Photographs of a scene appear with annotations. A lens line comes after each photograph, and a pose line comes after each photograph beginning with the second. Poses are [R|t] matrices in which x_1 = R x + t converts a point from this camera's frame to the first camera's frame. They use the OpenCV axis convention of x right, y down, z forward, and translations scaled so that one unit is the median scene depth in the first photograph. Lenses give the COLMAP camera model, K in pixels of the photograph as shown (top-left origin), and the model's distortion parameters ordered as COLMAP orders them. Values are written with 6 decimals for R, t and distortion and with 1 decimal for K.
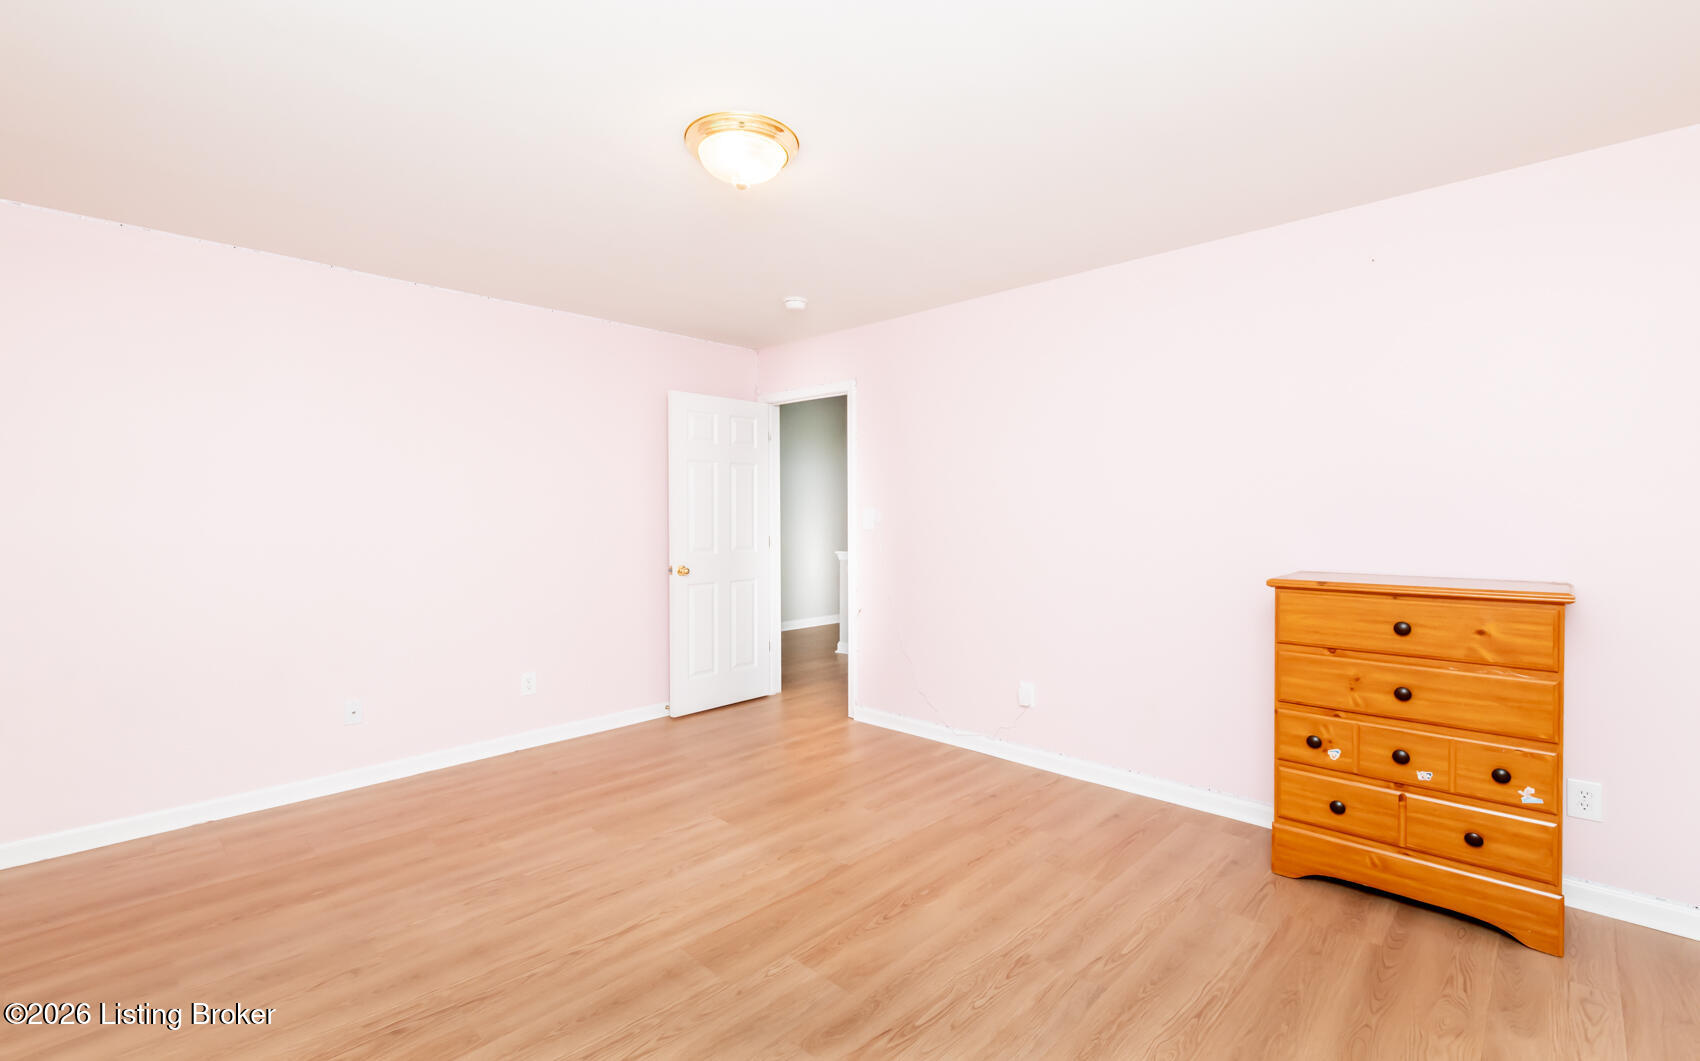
lens RADIAL K [[736.8, 0, 850.8], [0, 736.8, 523.6], [0, 0, 1]] dist [-0.002154, -0.000193]
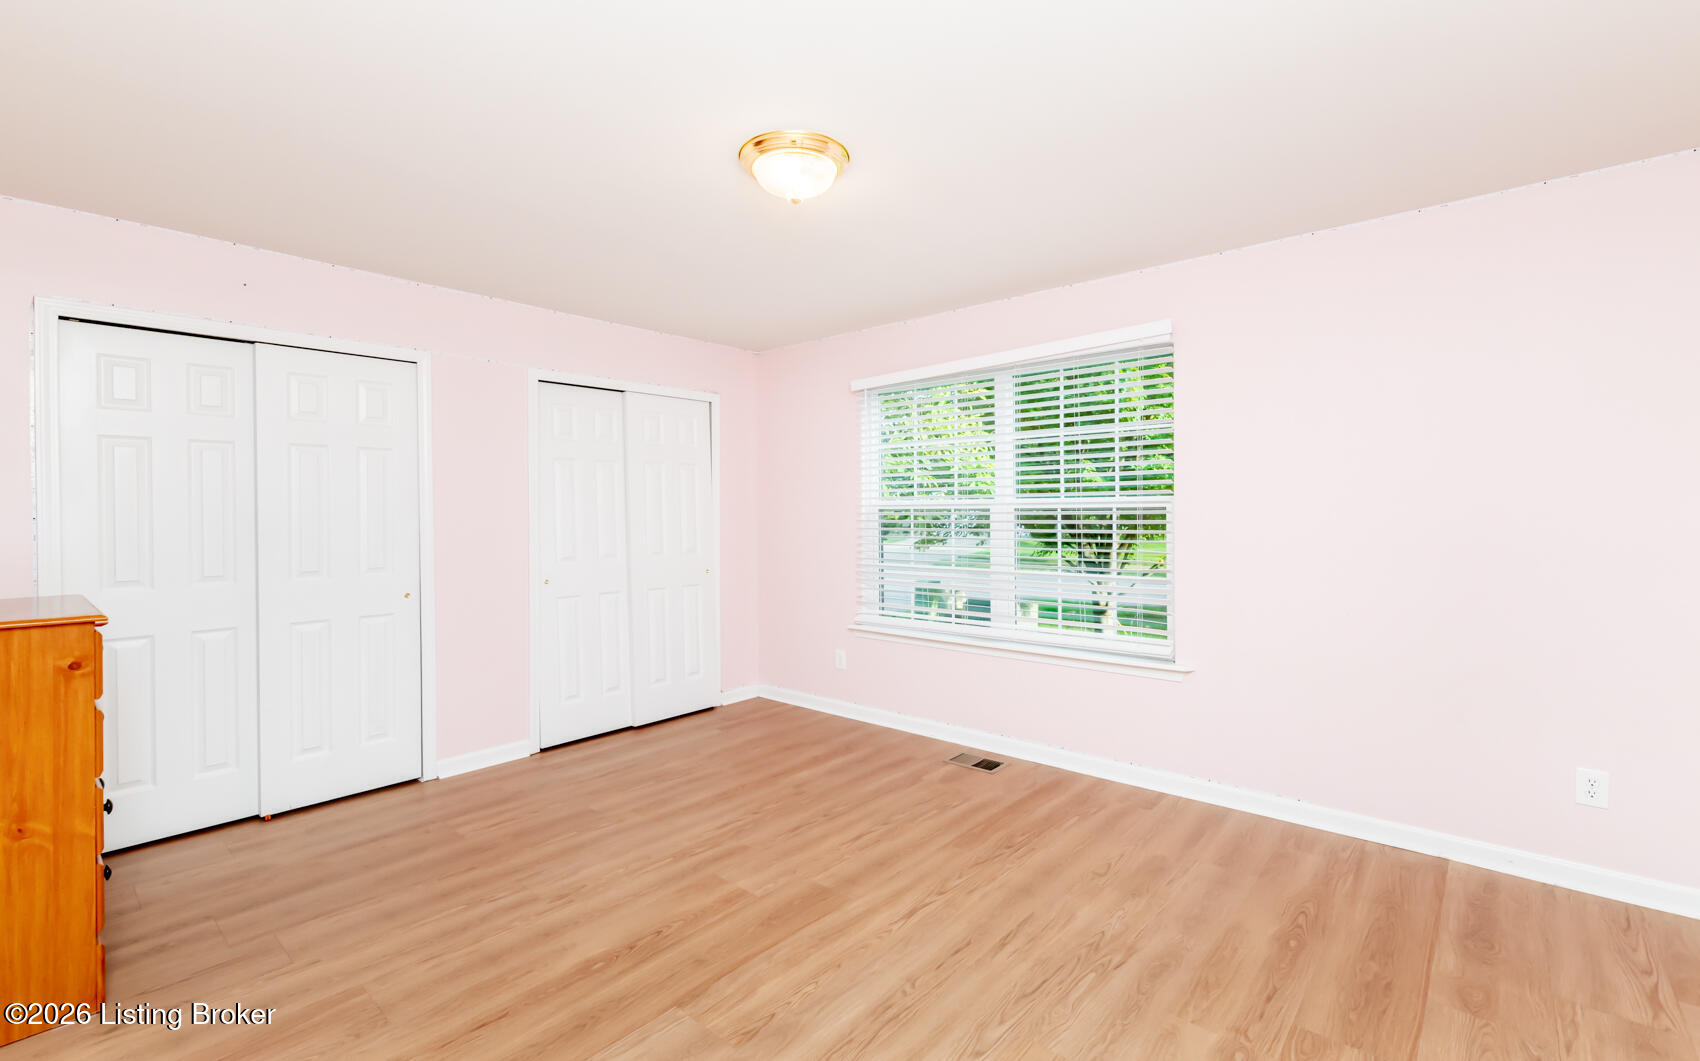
lens RADIAL K [[736.8, 0, 849.8], [0, 736.8, 519.5], [0, 0, 1]] dist [-0.002154, -0.000193]
pose [[-0.999072, 0.009569, -0.042004, -0.173138], [0.008562, 0.999673, 0.024077, -0.036411], [0.042220, 0.023695, -0.998827, 2.005109]]
